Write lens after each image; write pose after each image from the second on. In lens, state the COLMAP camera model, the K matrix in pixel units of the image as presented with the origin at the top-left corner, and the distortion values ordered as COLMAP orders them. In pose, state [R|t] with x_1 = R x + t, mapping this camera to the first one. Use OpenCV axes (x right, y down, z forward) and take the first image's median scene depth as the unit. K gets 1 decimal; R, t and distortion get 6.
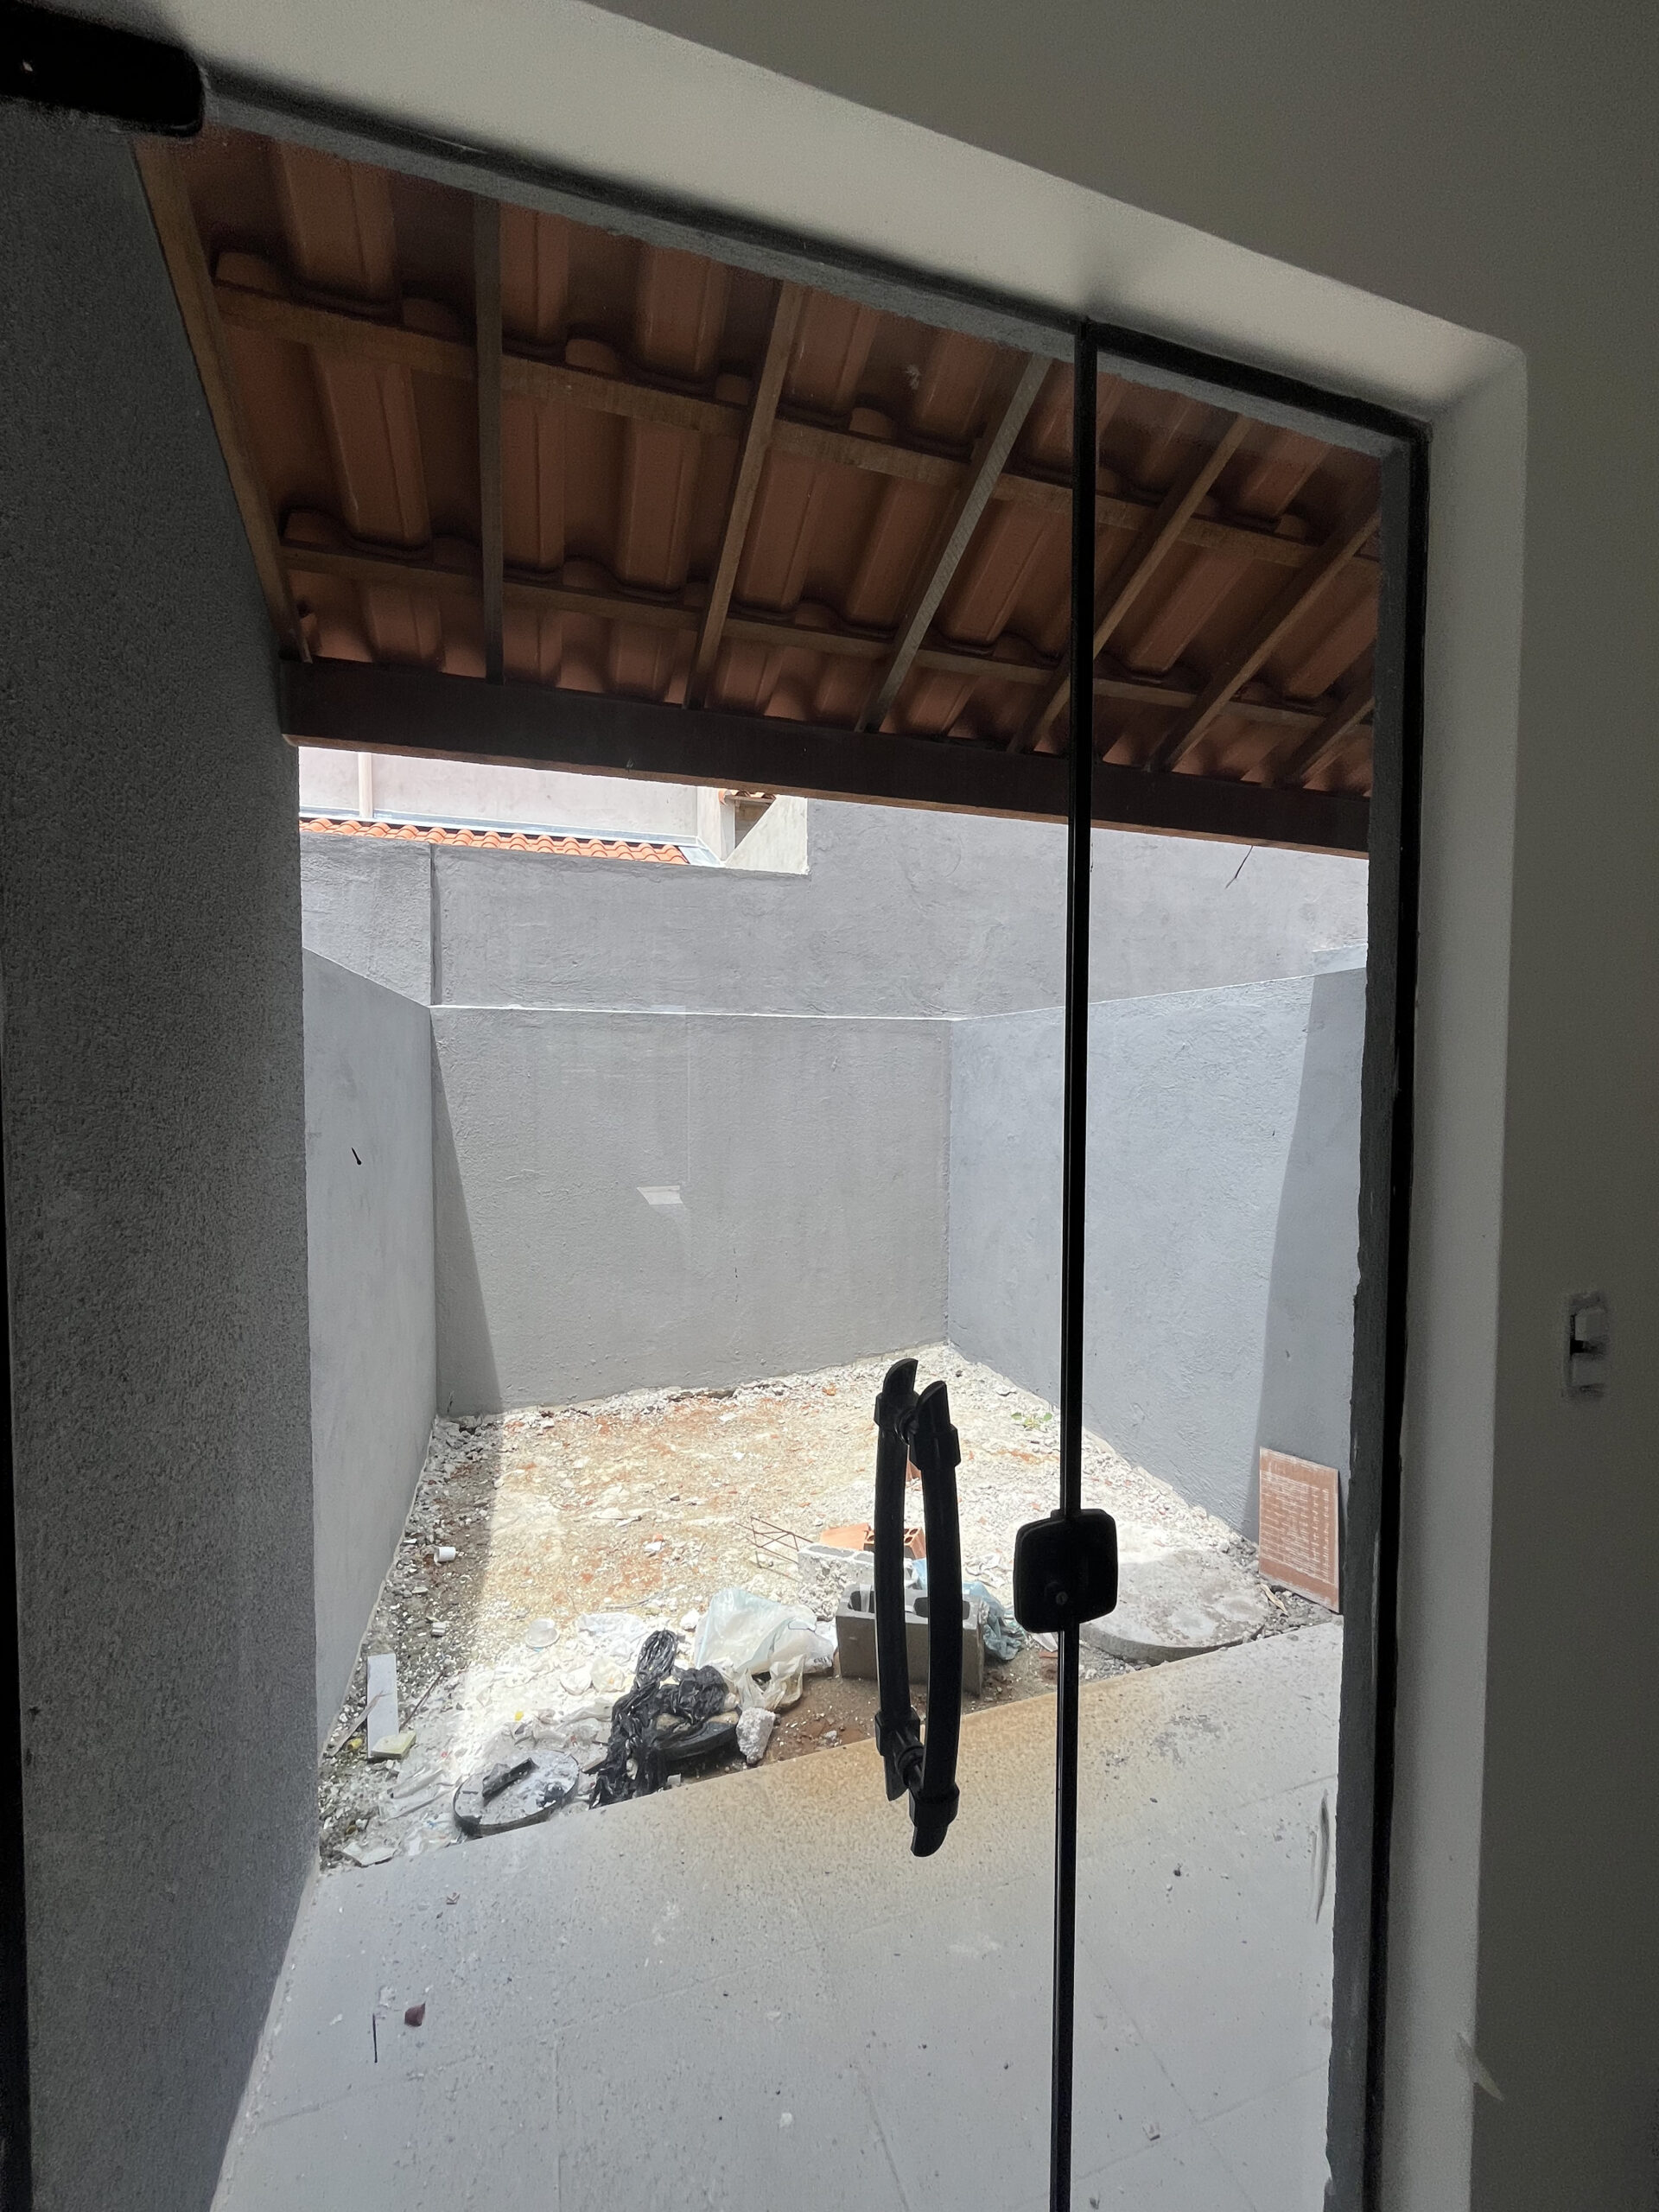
lens RADIAL K [[892.1, 0, 822.8], [0, 892.1, 1103.7], [0, 0, 1]] dist [-0.000540, 0.000036]
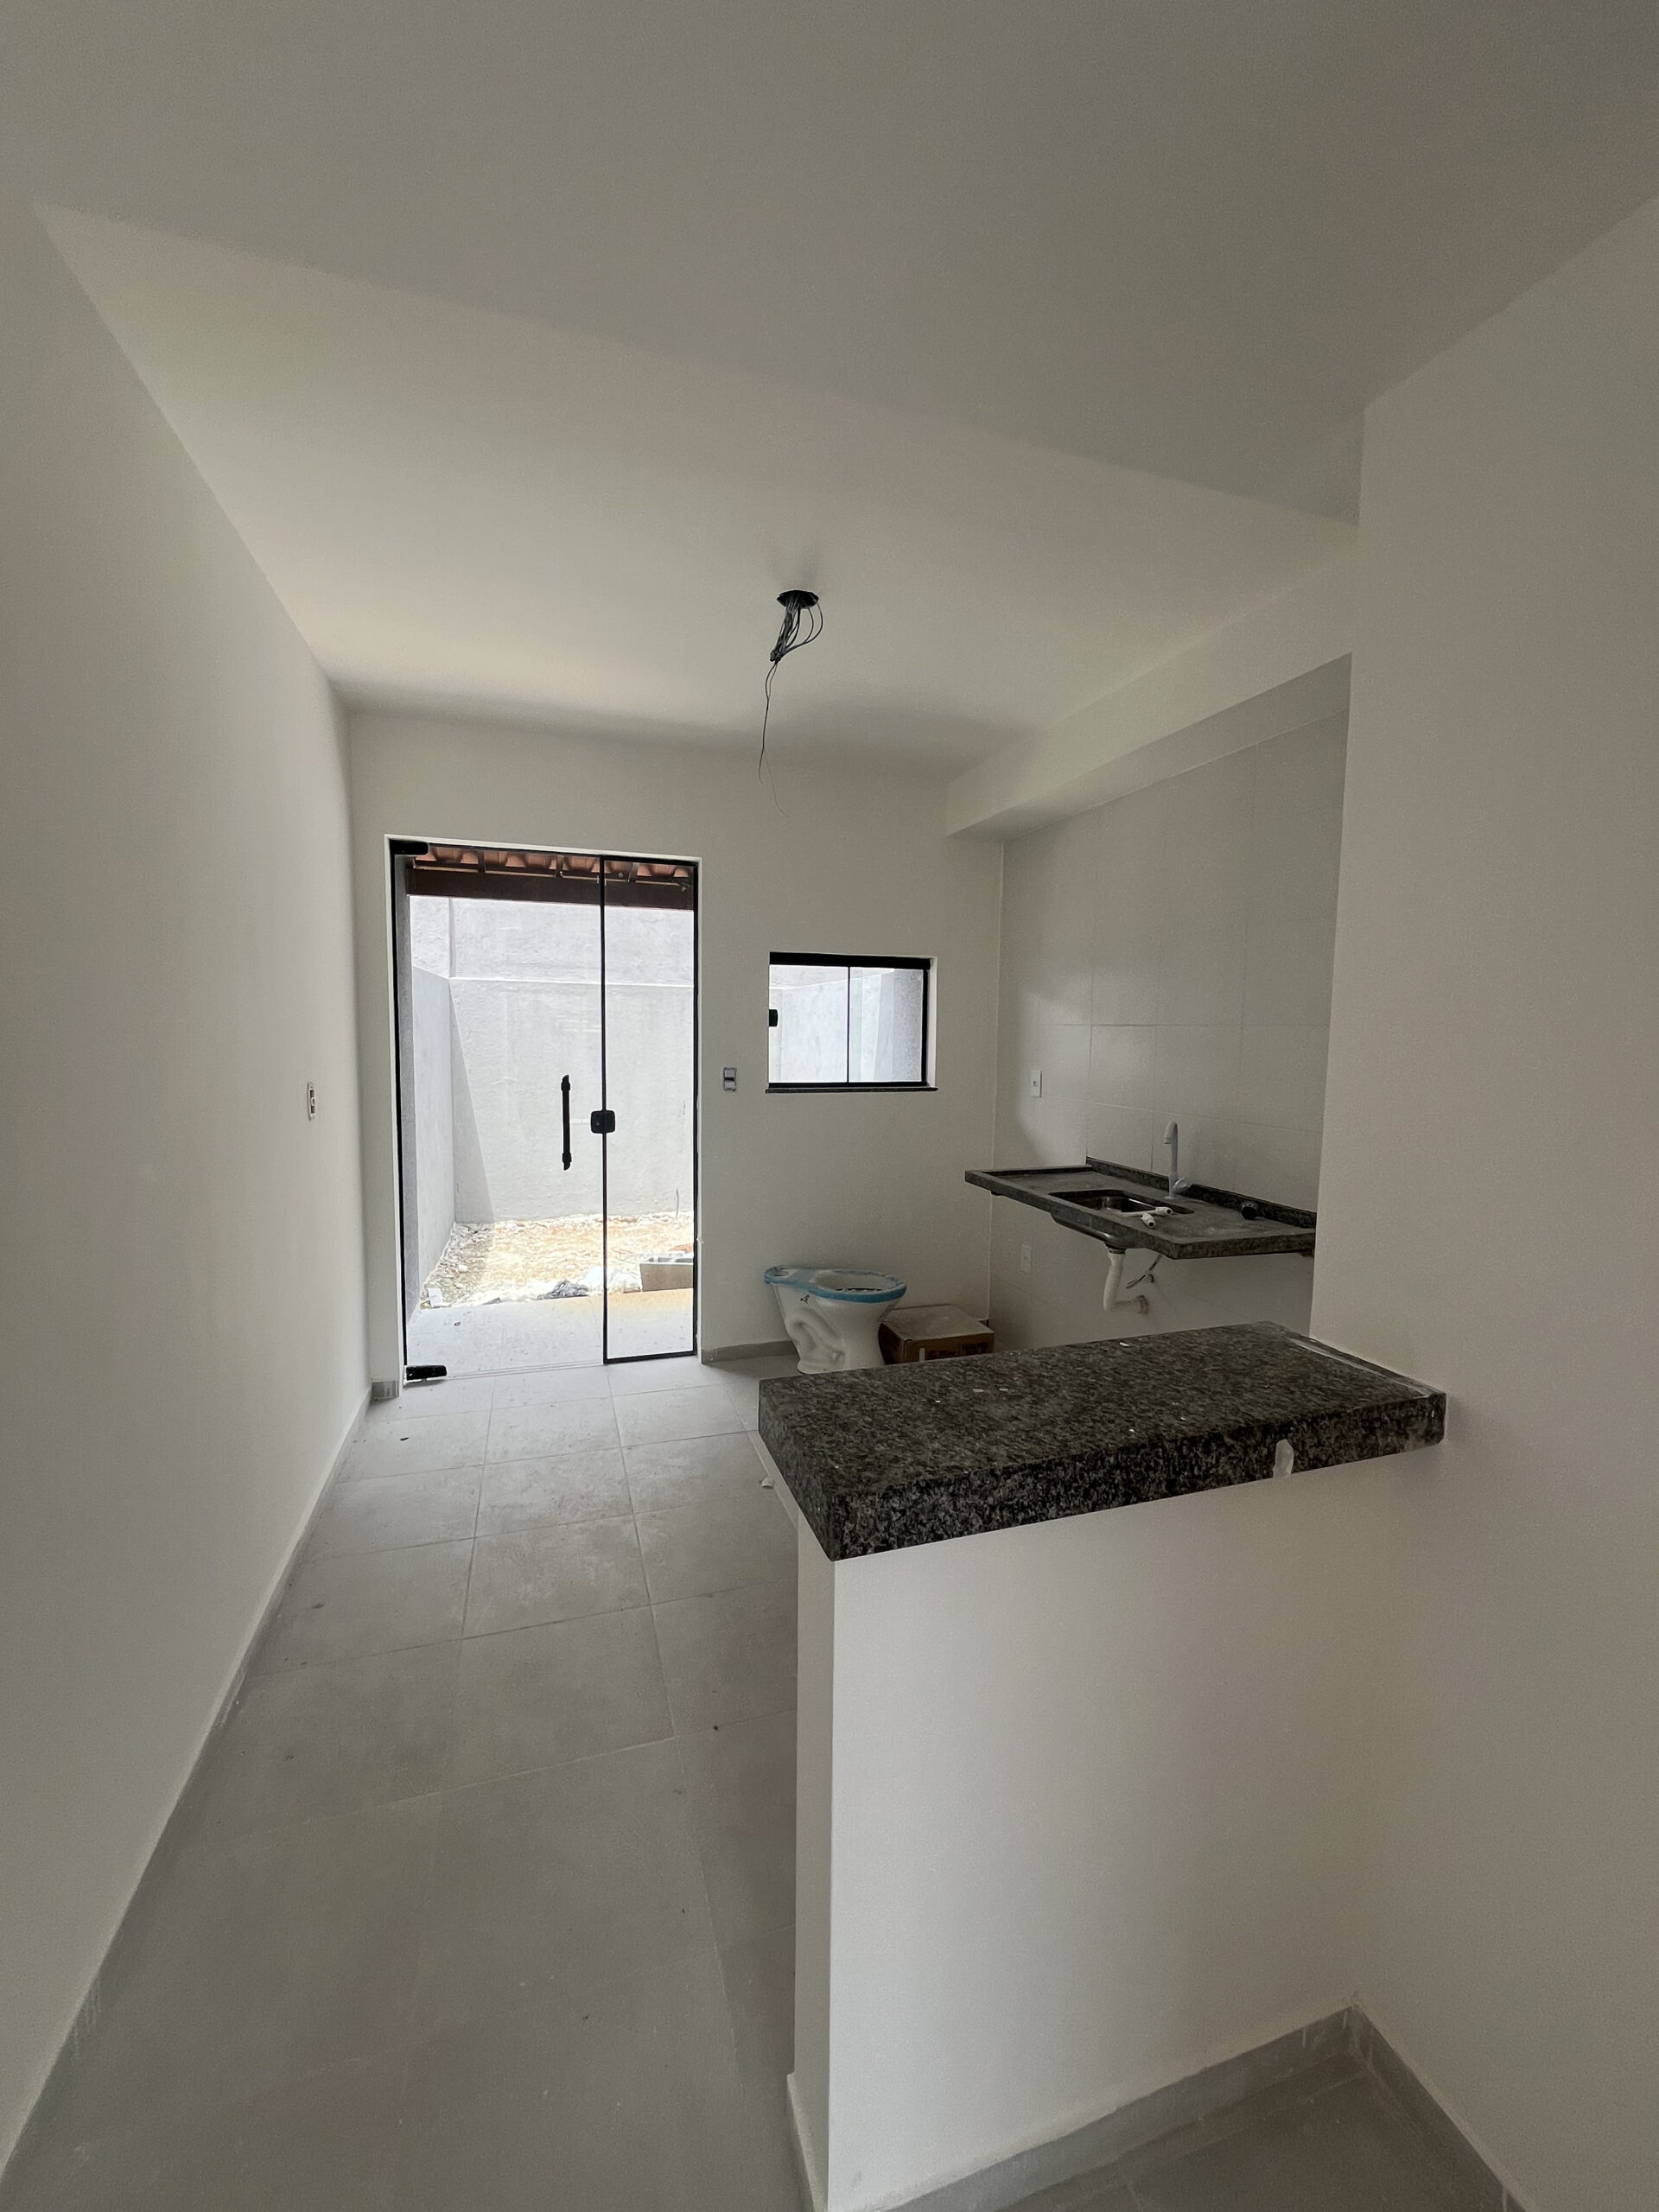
lens RADIAL K [[892.1, 0, 826.8], [0, 892.1, 1102.5], [0, 0, 1]] dist [-0.000540, 0.000036]
pose [[0.999920, 0.012438, 0.002181, 0.268275], [-0.012528, 0.998783, 0.047710, 0.034827], [-0.001585, -0.047733, 0.998859, -0.684422]]
